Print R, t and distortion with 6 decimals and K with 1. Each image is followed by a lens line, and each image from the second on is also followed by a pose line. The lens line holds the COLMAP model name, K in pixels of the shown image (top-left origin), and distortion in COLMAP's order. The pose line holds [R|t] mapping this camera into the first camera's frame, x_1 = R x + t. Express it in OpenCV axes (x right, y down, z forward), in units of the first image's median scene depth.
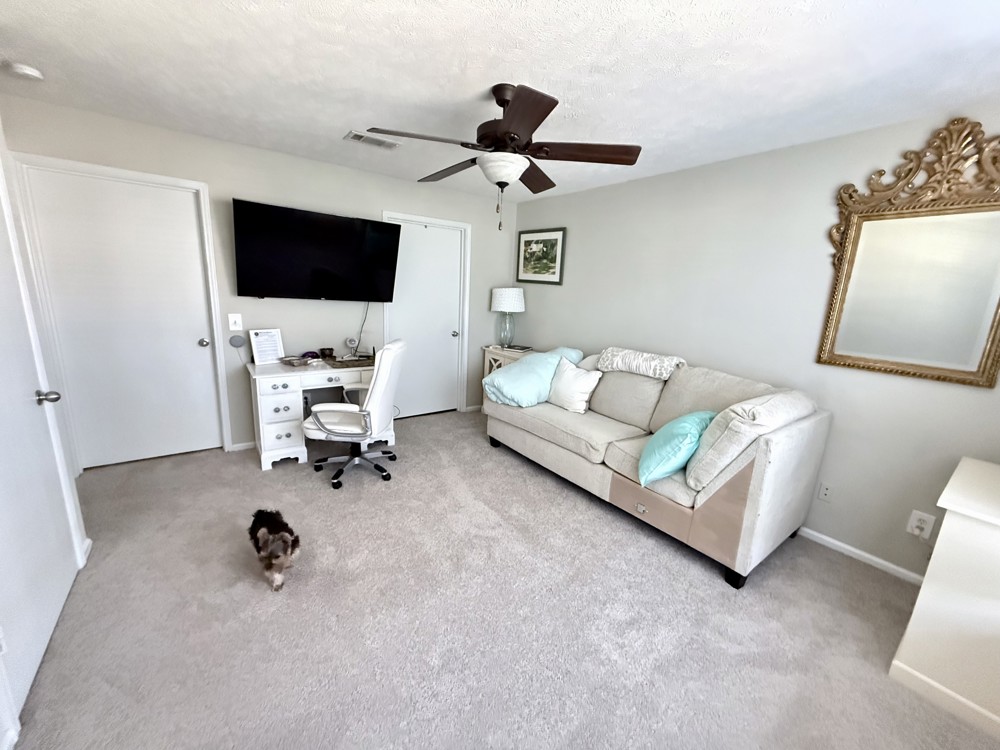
lens RADIAL K [[396.8, 0, 496.5], [0, 396.8, 375.4], [0, 0, 1]] dist [0.001770, 0.000110]
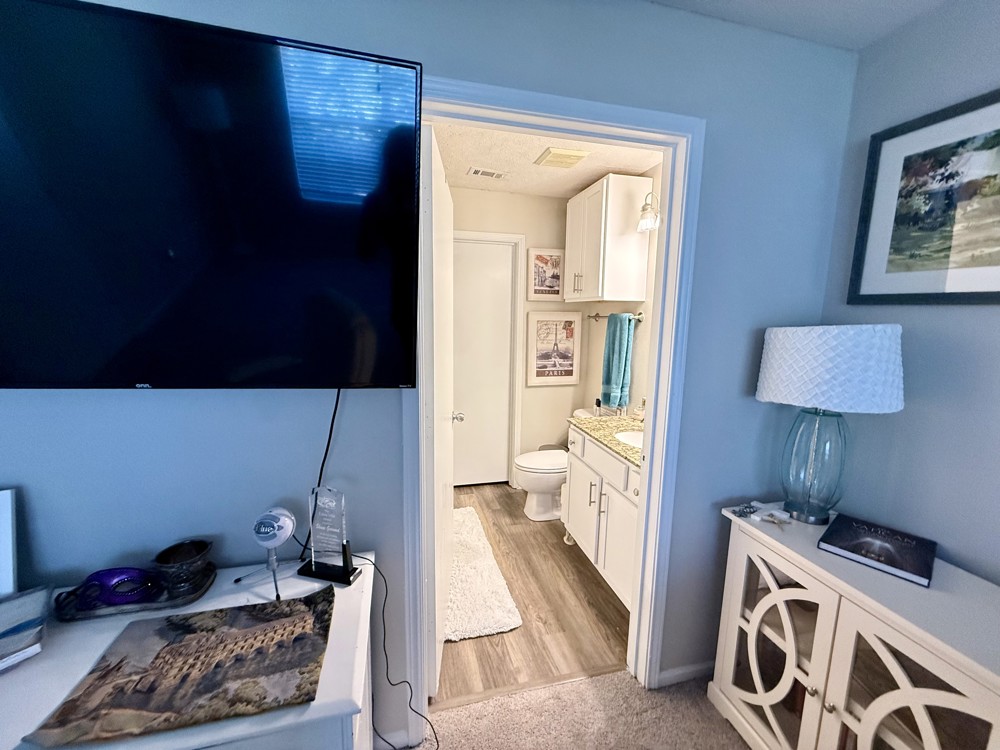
lens RADIAL K [[396.8, 0, 496.5], [0, 396.8, 375.4], [0, 0, 1]] dist [0.001770, 0.000110]
pose [[0.923407, 0.021802, -0.383204, -0.092043], [-0.054571, 0.995700, -0.074851, -0.160885], [0.379924, 0.090030, 0.920626, 0.697143]]
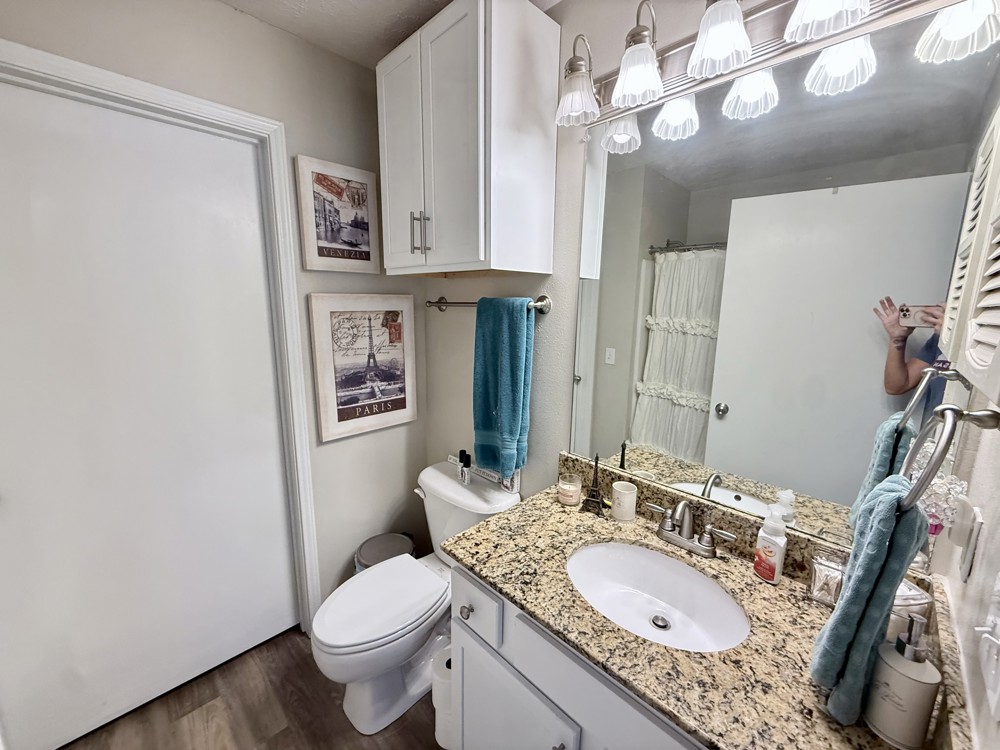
lens RADIAL K [[396.8, 0, 496.5], [0, 396.8, 375.4], [0, 0, 1]] dist [0.001770, 0.000110]
pose [[0.988738, -0.062501, 0.135983, -0.215904], [0.067657, 0.997142, -0.033630, -0.244940], [-0.133492, 0.042451, 0.990140, 1.034173]]
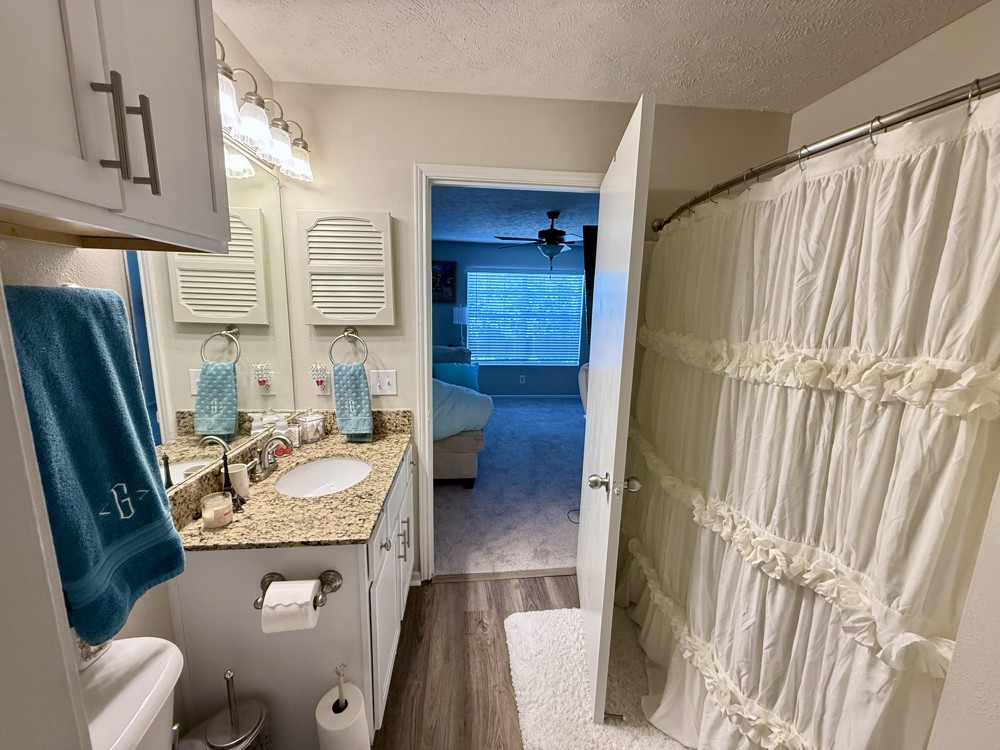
lens RADIAL K [[396.8, 0, 496.5], [0, 396.8, 375.4], [0, 0, 1]] dist [0.001770, 0.000110]
pose [[-0.849490, -0.157107, 0.503670, -0.415450], [0.054034, 0.923710, 0.379261, -0.344952], [-0.524830, 0.349394, -0.776194, 1.425623]]
